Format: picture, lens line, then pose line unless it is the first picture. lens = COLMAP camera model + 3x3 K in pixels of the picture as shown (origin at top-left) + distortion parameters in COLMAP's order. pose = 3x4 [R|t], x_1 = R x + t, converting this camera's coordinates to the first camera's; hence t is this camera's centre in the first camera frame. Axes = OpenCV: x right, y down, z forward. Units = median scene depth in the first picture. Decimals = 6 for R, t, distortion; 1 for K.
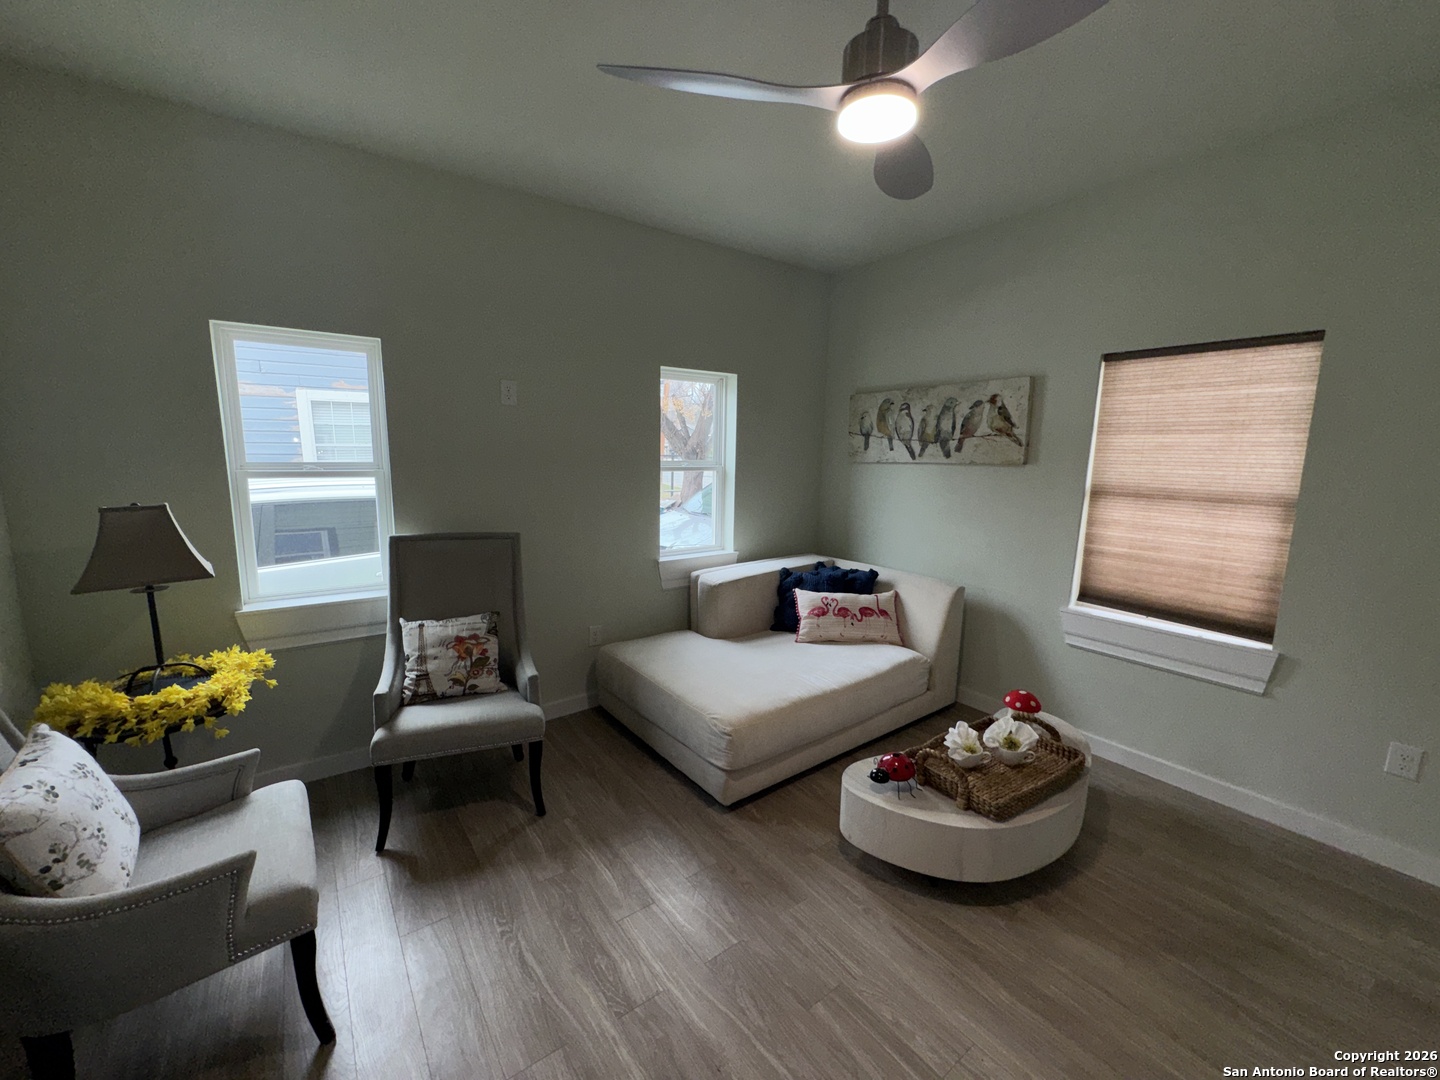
lens RADIAL K [[577.6, 0, 711.6], [0, 577.6, 541.8], [0, 0, 1]] dist [-0.007614, 0.000705]
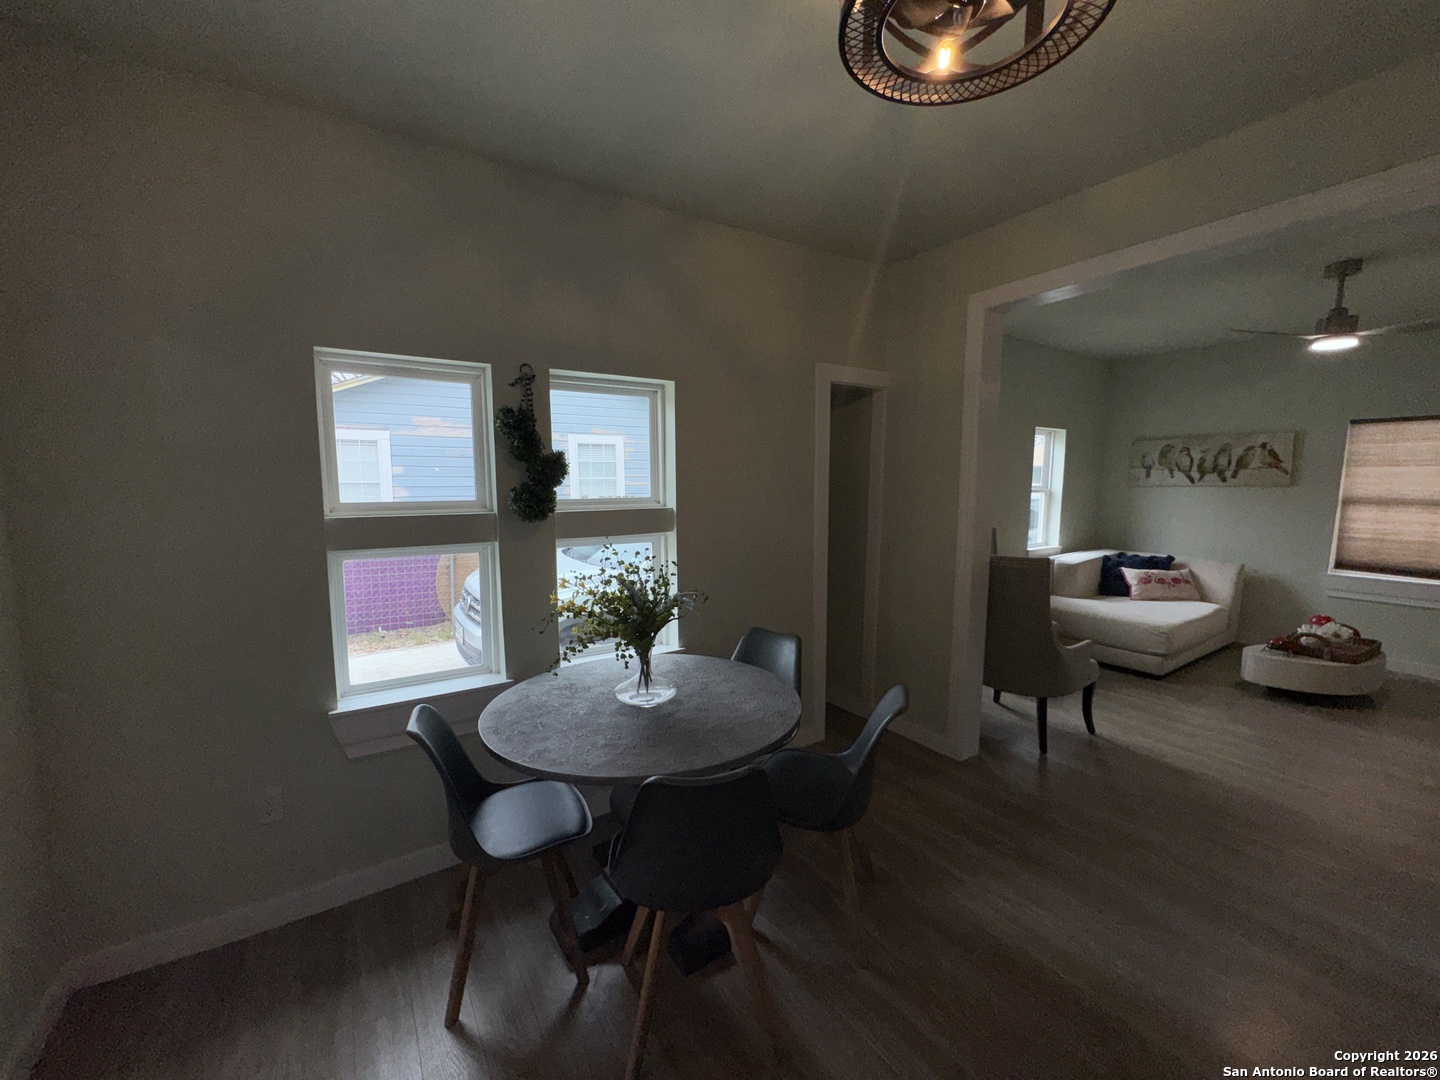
lens RADIAL K [[577.6, 0, 717.6], [0, 577.6, 534.2], [0, 0, 1]] dist [-0.007614, 0.000705]
pose [[0.998473, -0.002520, -0.055184, -1.079301], [-0.001203, 0.997730, -0.067334, 0.124986], [0.055229, 0.067297, 0.996203, -0.757470]]
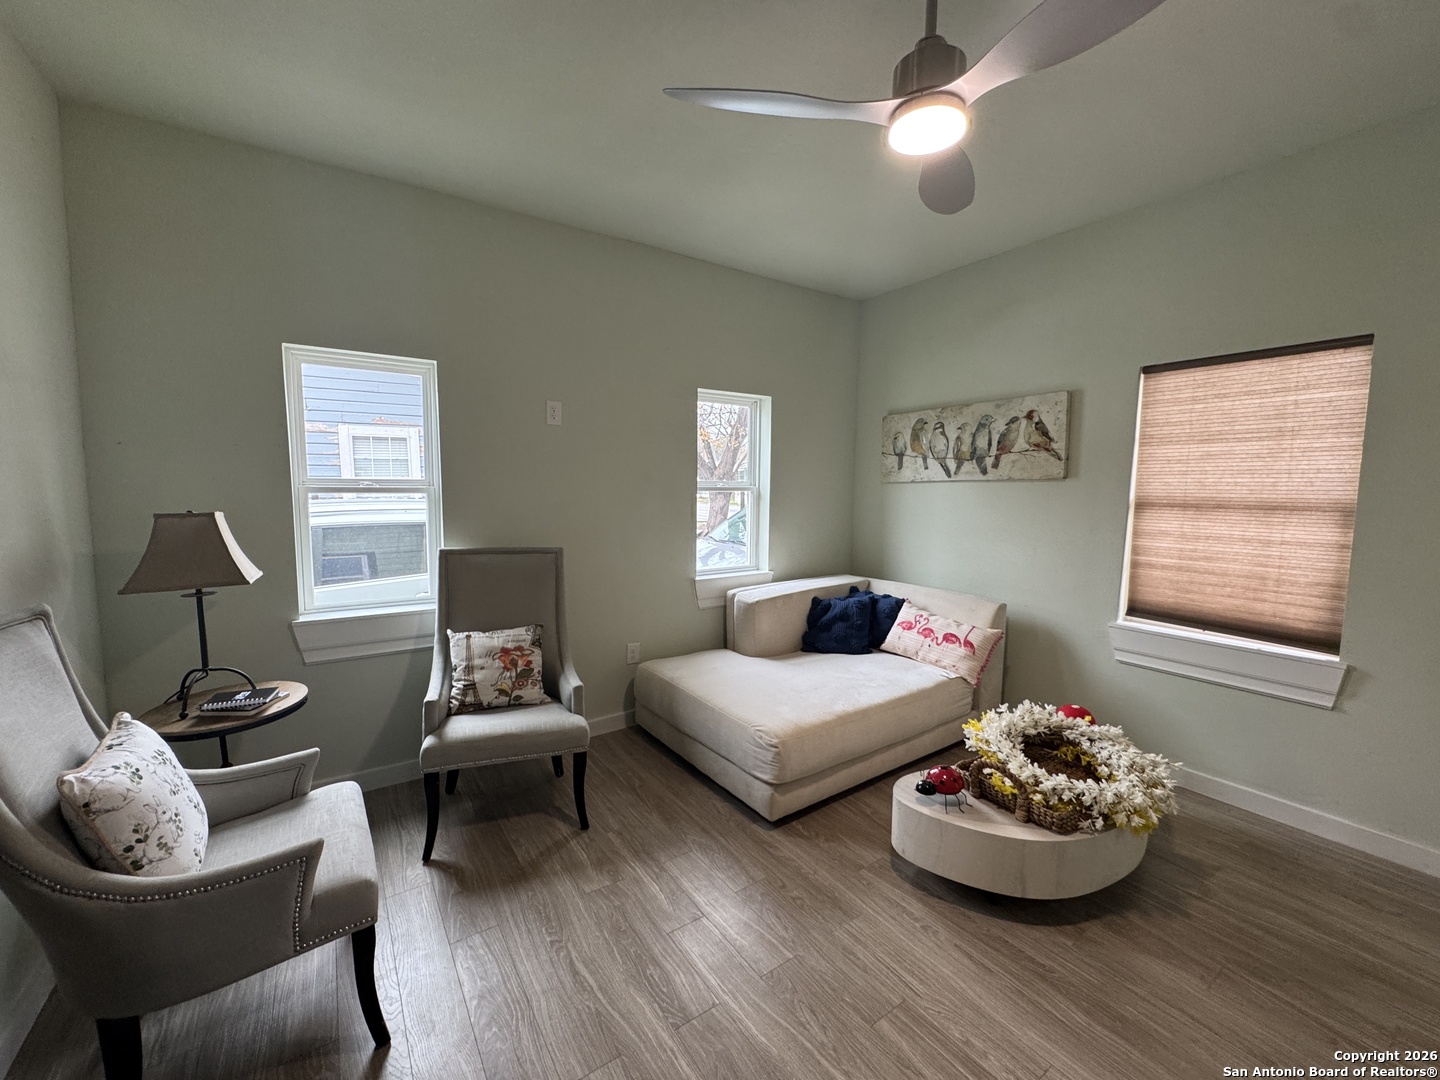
lens RADIAL K [[577.6, 0, 711.8], [0, 577.6, 541.6], [0, 0, 1]] dist [-0.007614, 0.000705]
pose [[0.999350, -0.005081, -0.035685, -0.034568], [0.002869, 0.998086, -0.061769, 0.037988], [0.035931, 0.061627, 0.997452, -0.008260]]
